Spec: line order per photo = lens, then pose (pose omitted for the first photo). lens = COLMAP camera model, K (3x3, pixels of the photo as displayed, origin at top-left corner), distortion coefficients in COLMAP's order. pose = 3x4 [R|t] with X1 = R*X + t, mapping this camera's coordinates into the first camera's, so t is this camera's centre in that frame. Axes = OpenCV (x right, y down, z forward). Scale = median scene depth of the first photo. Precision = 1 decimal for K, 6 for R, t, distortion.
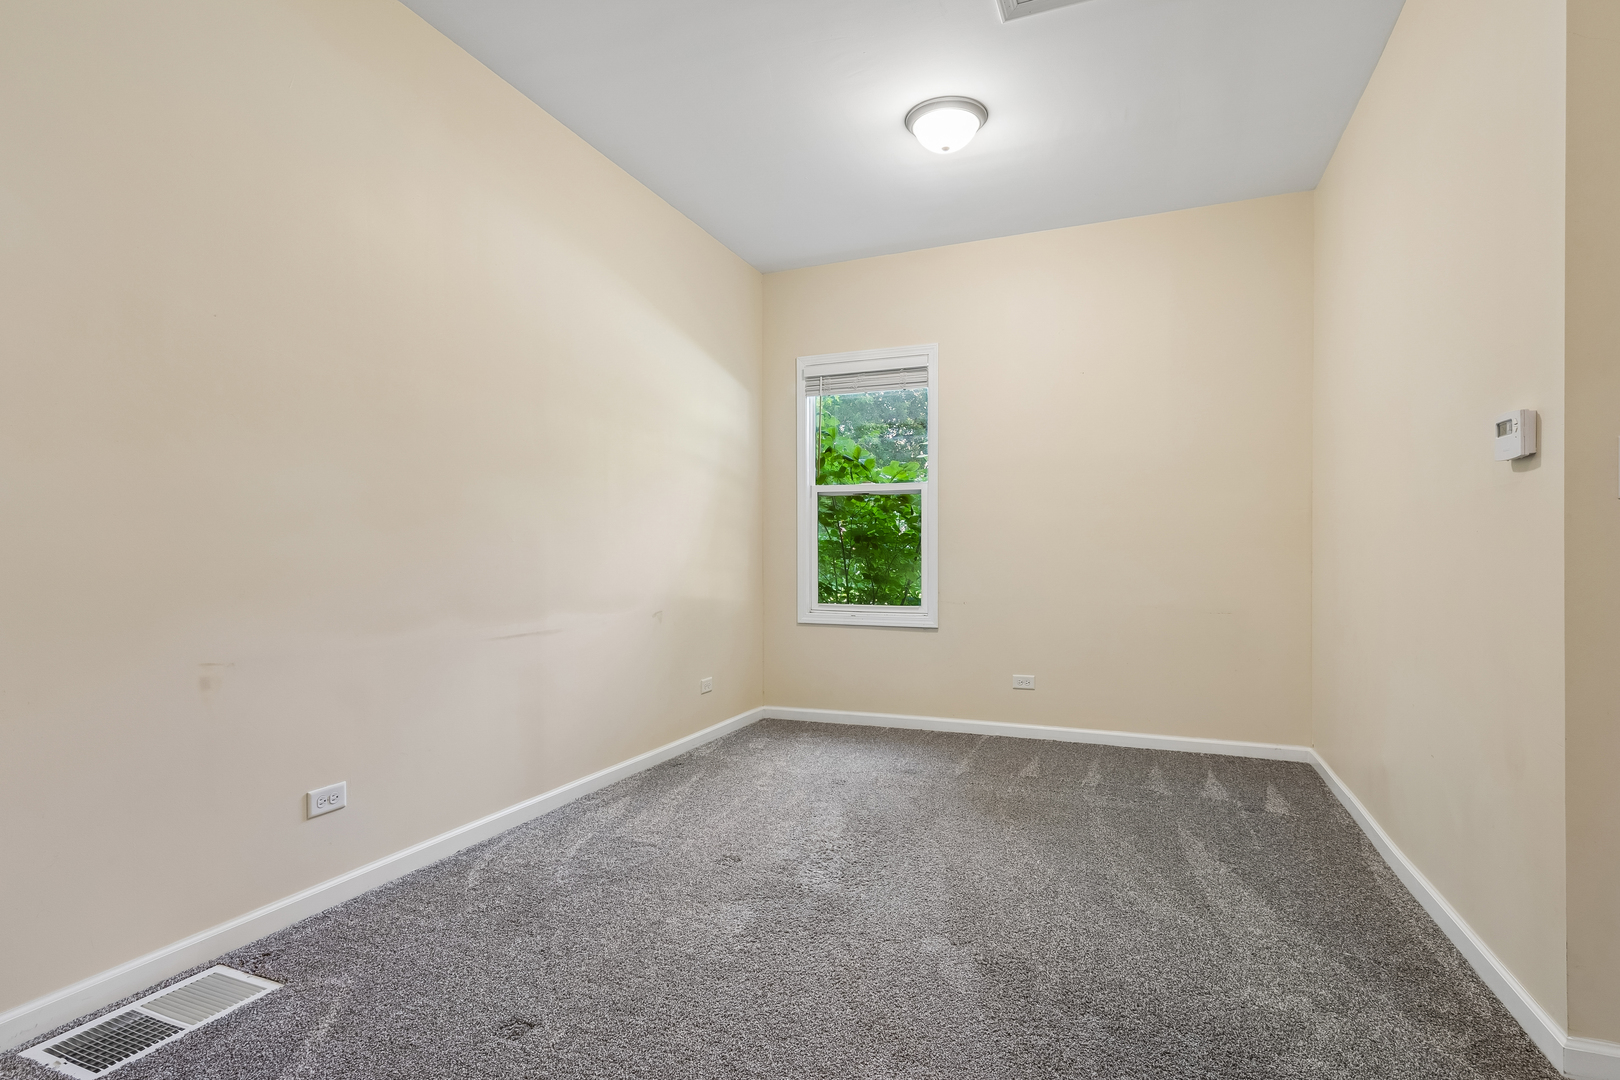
lens RADIAL K [[812.7, 0, 802.3], [0, 812.7, 562.8], [0, 0, 1]] dist [0.026463, -0.014020]
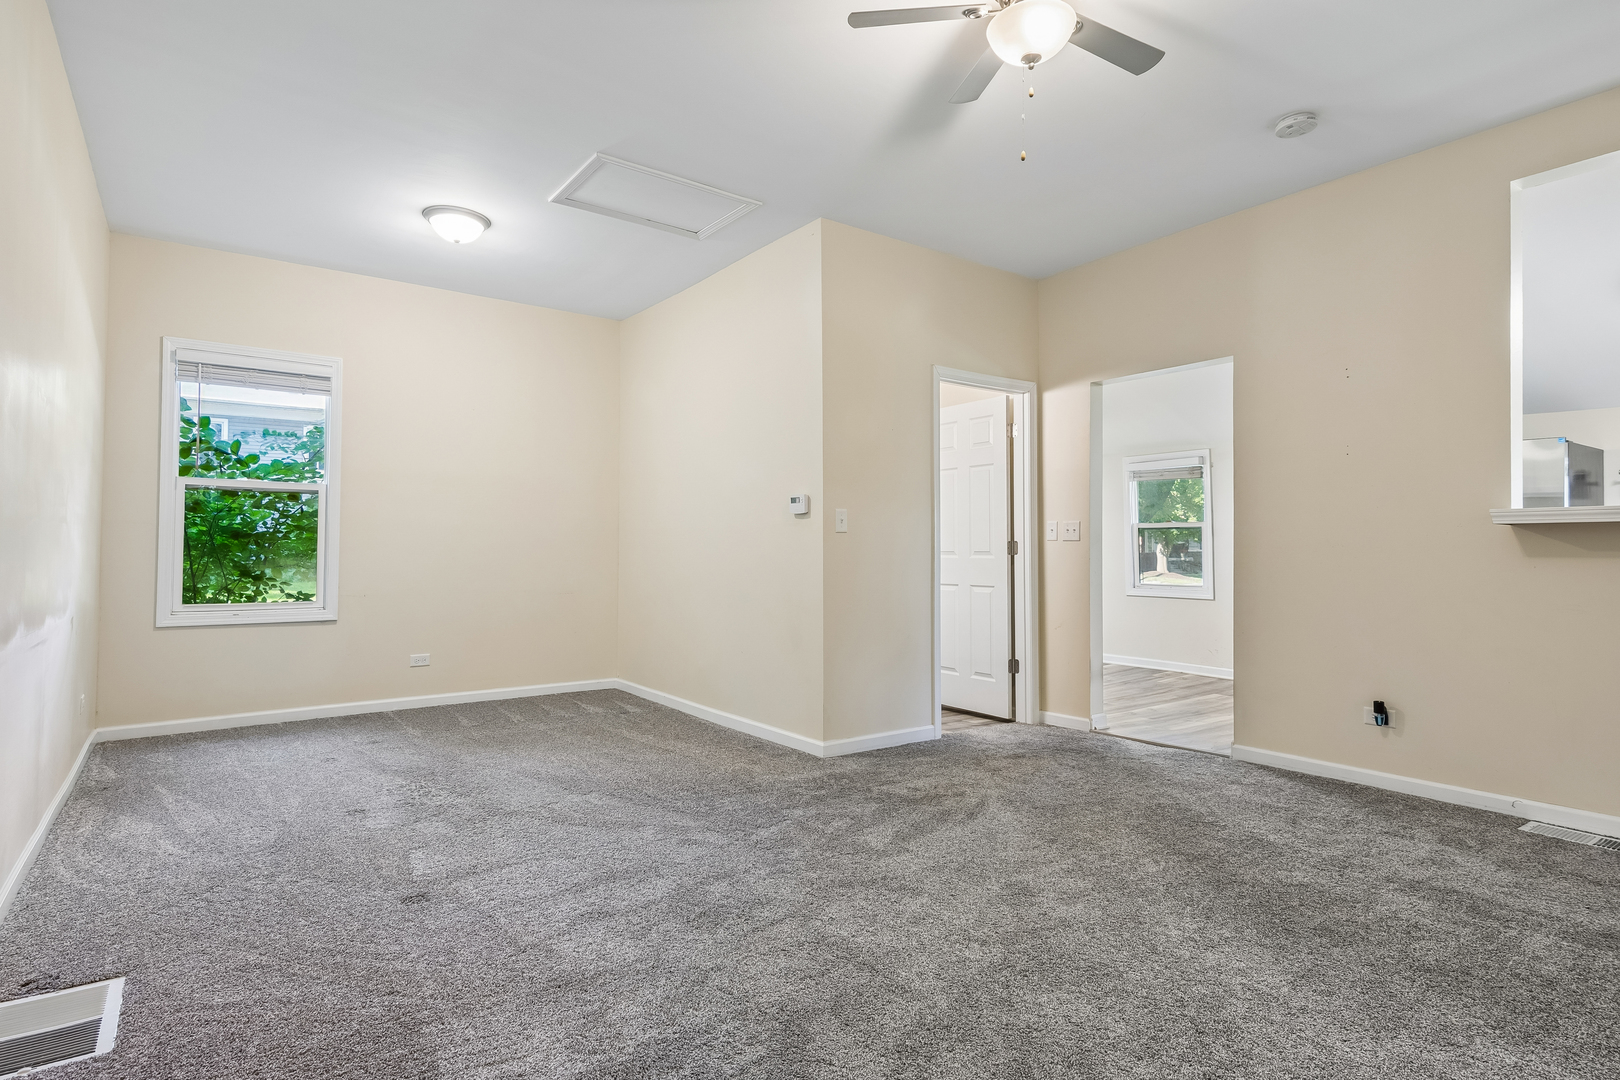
lens RADIAL K [[832.2, 0, 802.5], [0, 832.2, 524.6], [0, 0, 1]] dist [0.022989, -0.000194]
pose [[0.530340, 0.031836, 0.847187, -0.440860], [0.004657, 0.999170, -0.040462, 0.001619], [-0.847773, 0.025404, 0.529751, -0.110692]]
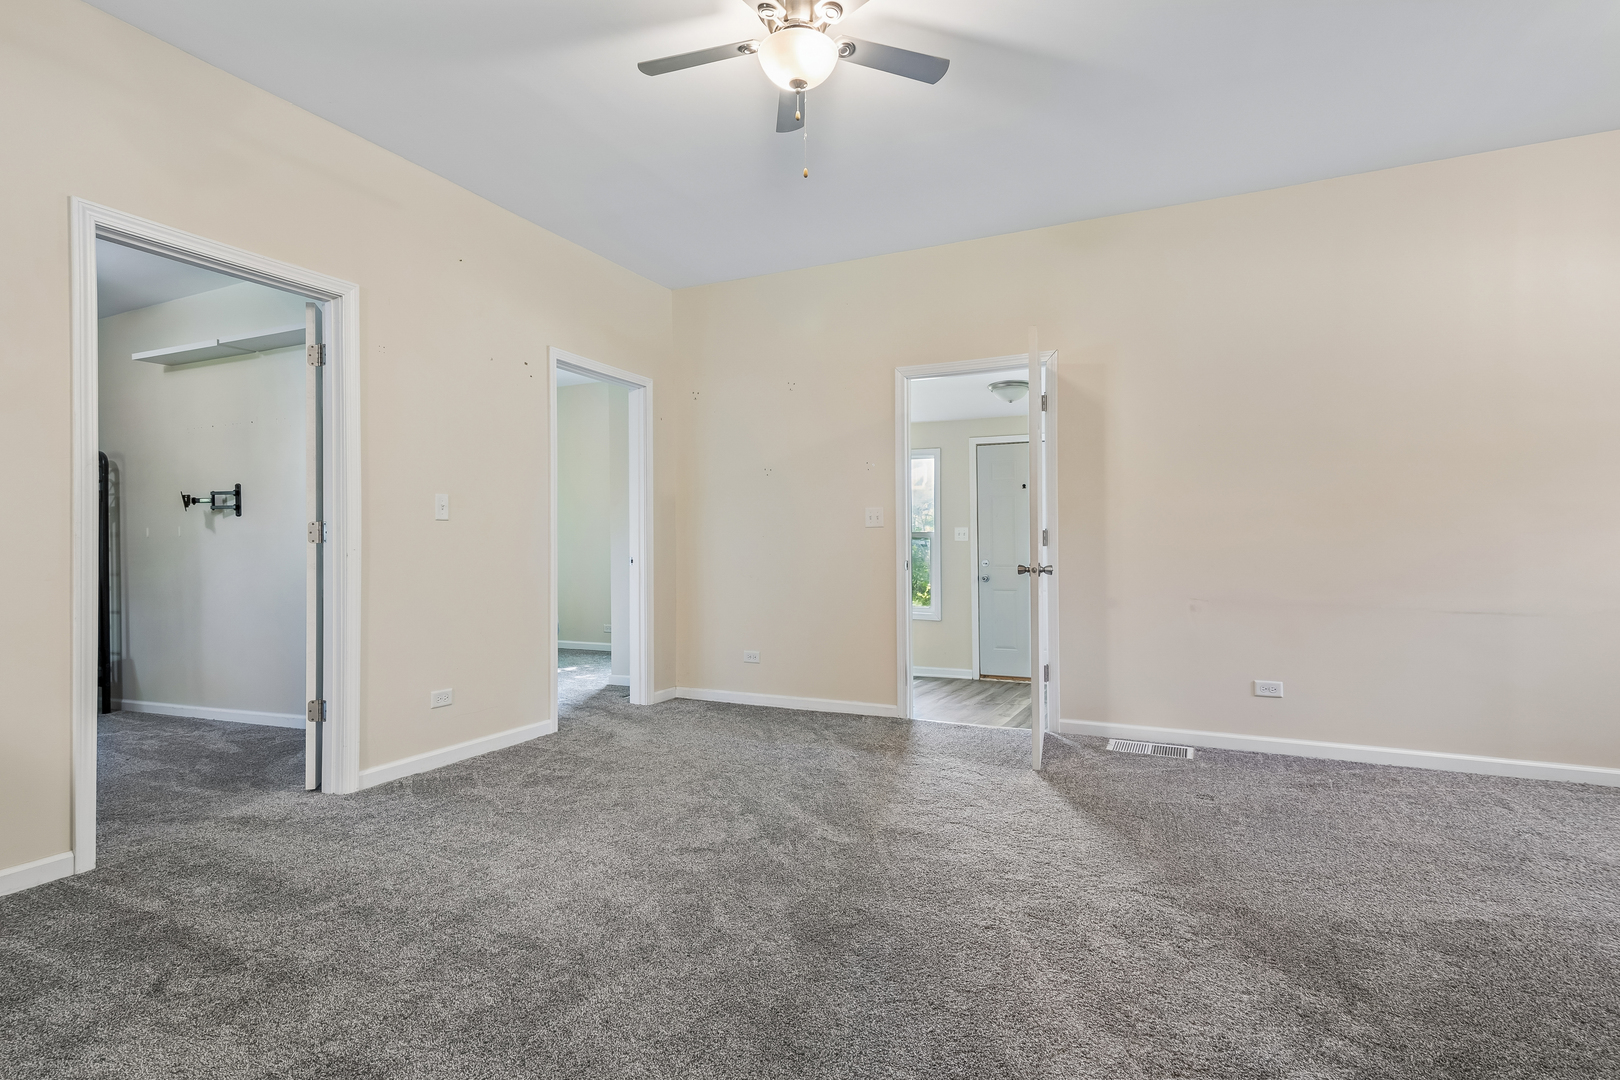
lens RADIAL K [[805.7, 0, 810.0], [0, 805.7, 540.0], [0, 0, 1]] dist [-0.030413, -0.000351]
pose [[-0.063301, -0.006233, -0.997975, 0.555813], [-0.008071, 0.999951, -0.005734, -0.001568], [0.997962, 0.007691, -0.063348, 0.074048]]
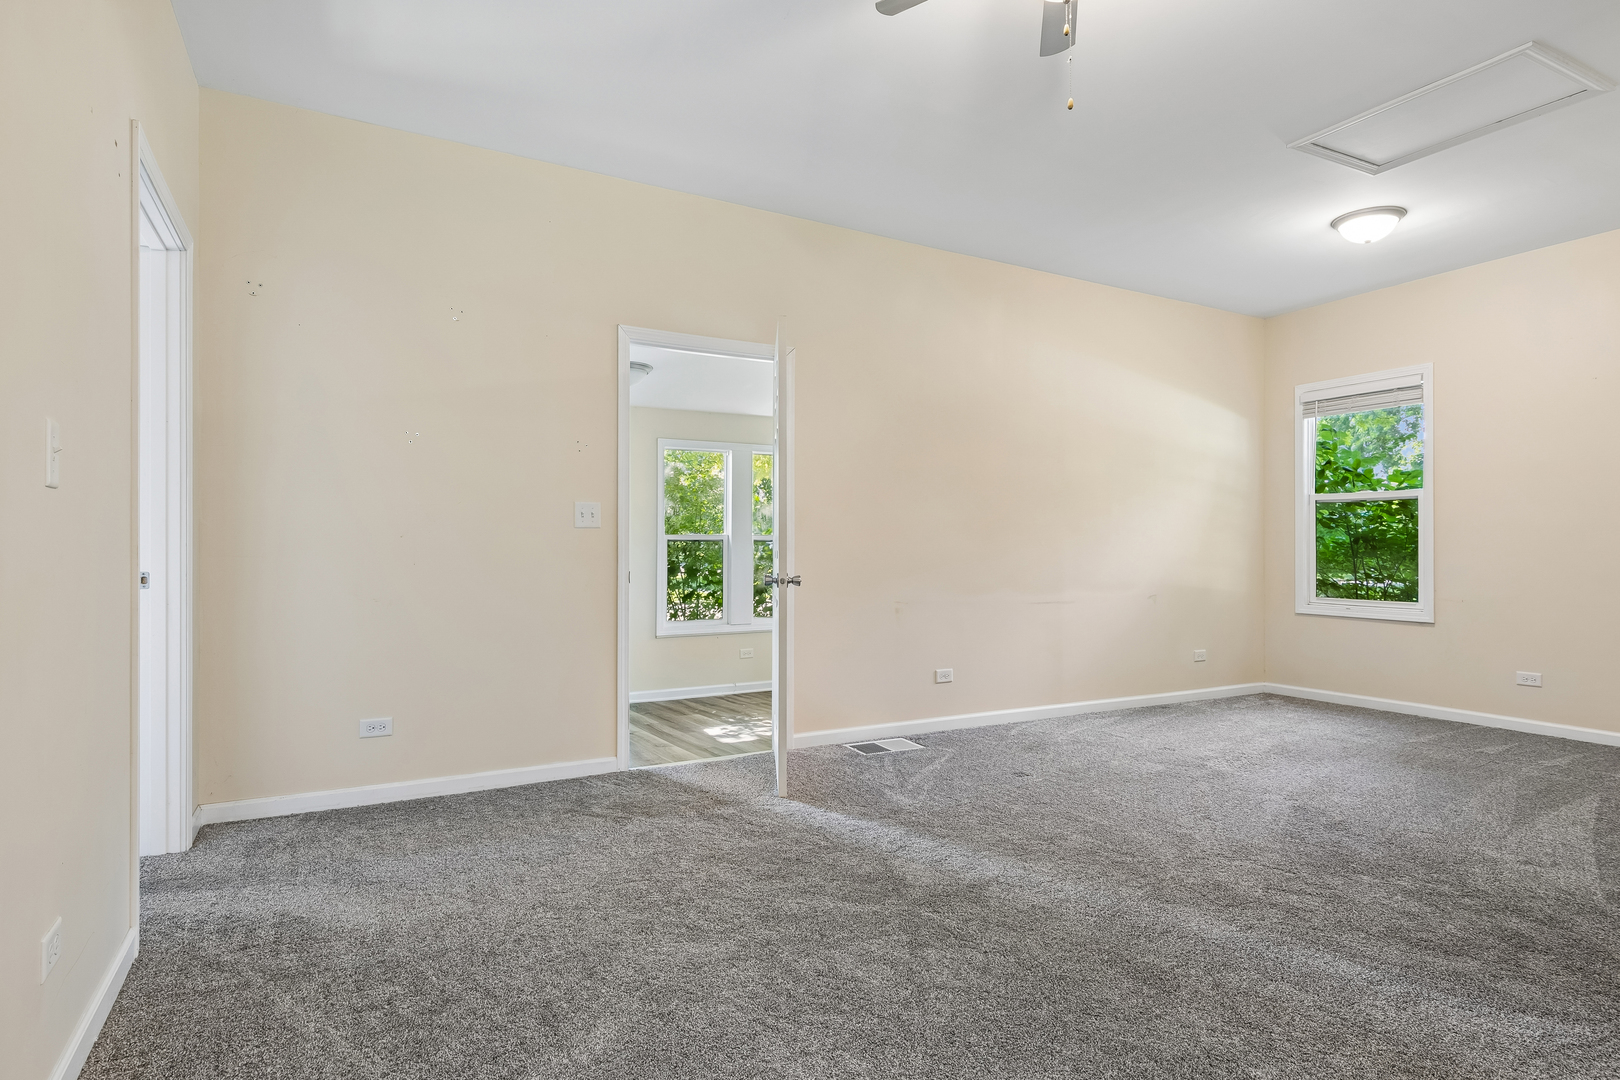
lens RADIAL K [[832.6, 0, 810.0], [0, 832.6, 540.0], [0, 0, 1]] dist [0.000821, -0.000431]
pose [[0.775613, -0.001680, -0.631206, 0.217646], [-0.012357, 0.999764, -0.017845, -0.000541], [0.631087, 0.021641, 0.775410, -0.382574]]
